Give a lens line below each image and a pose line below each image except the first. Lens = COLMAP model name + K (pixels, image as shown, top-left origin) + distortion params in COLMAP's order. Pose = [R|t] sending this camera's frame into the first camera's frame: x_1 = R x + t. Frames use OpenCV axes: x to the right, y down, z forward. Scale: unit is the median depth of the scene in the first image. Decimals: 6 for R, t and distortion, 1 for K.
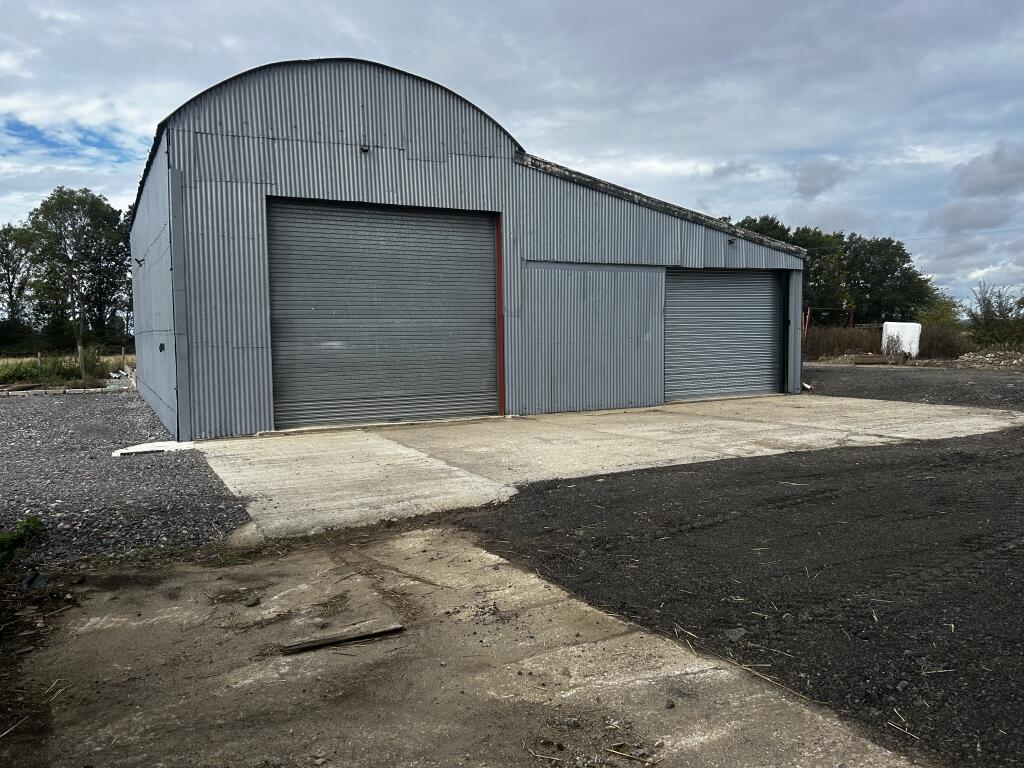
lens RADIAL K [[771.2, 0, 510.6], [0, 771.2, 387.5], [0, 0, 1]] dist [0.033206, -0.023794]
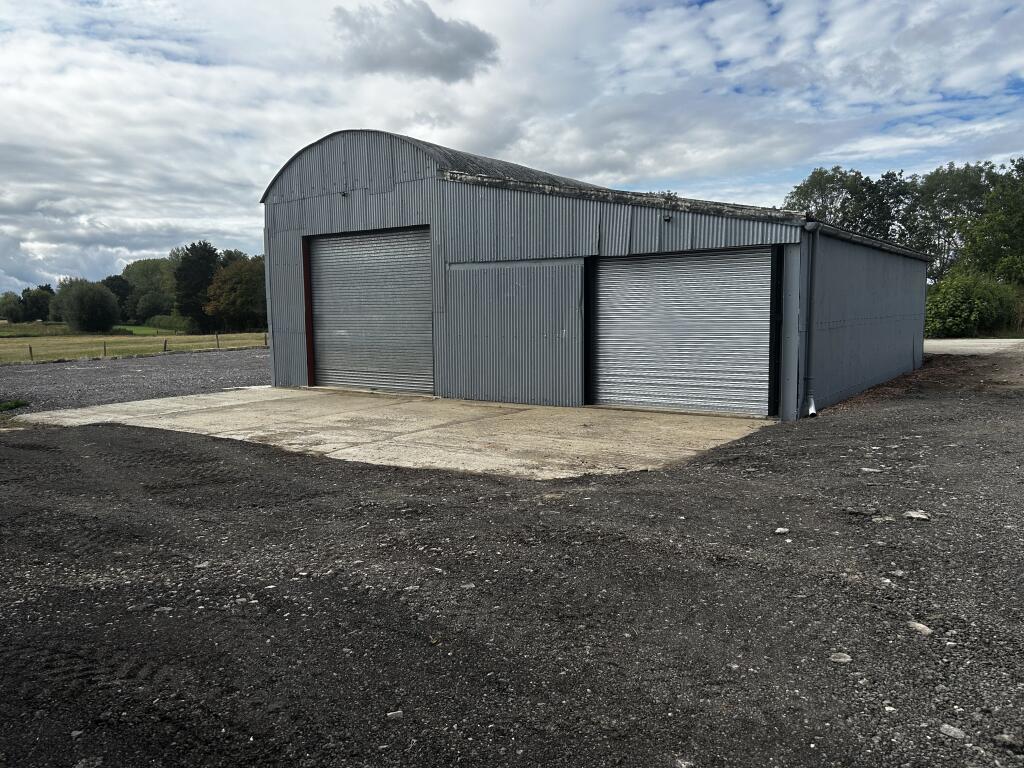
lens RADIAL K [[771.2, 0, 512.3], [0, 771.2, 378.9], [0, 0, 1]] dist [0.033206, -0.023794]
pose [[0.440696, 0.092420, -0.892886, 1.261651], [-0.057893, 0.995541, 0.074472, -0.098858], [0.895788, 0.018872, 0.444081, 0.674486]]
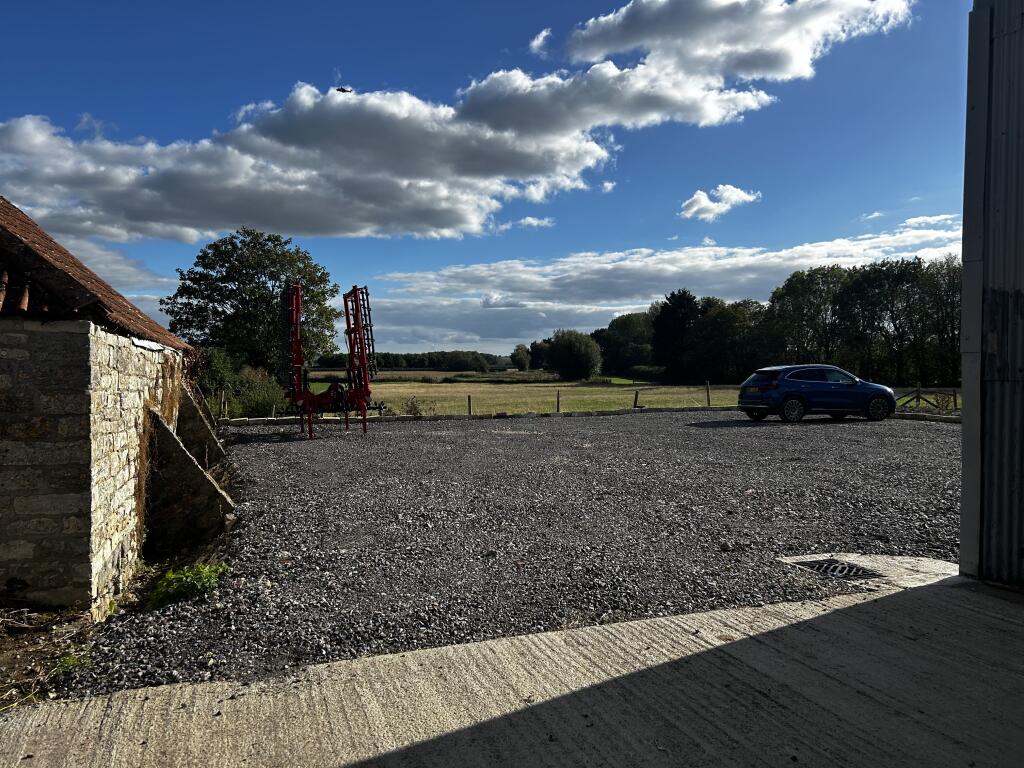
lens RADIAL K [[771.2, 0, 506.7], [0, 771.2, 384.5], [0, 0, 1]] dist [0.033206, -0.023794]
pose [[-0.136806, 0.042639, -0.989680, 0.087546], [-0.068709, 0.996259, 0.052420, -0.051930], [0.988212, 0.075172, -0.133365, 0.731304]]
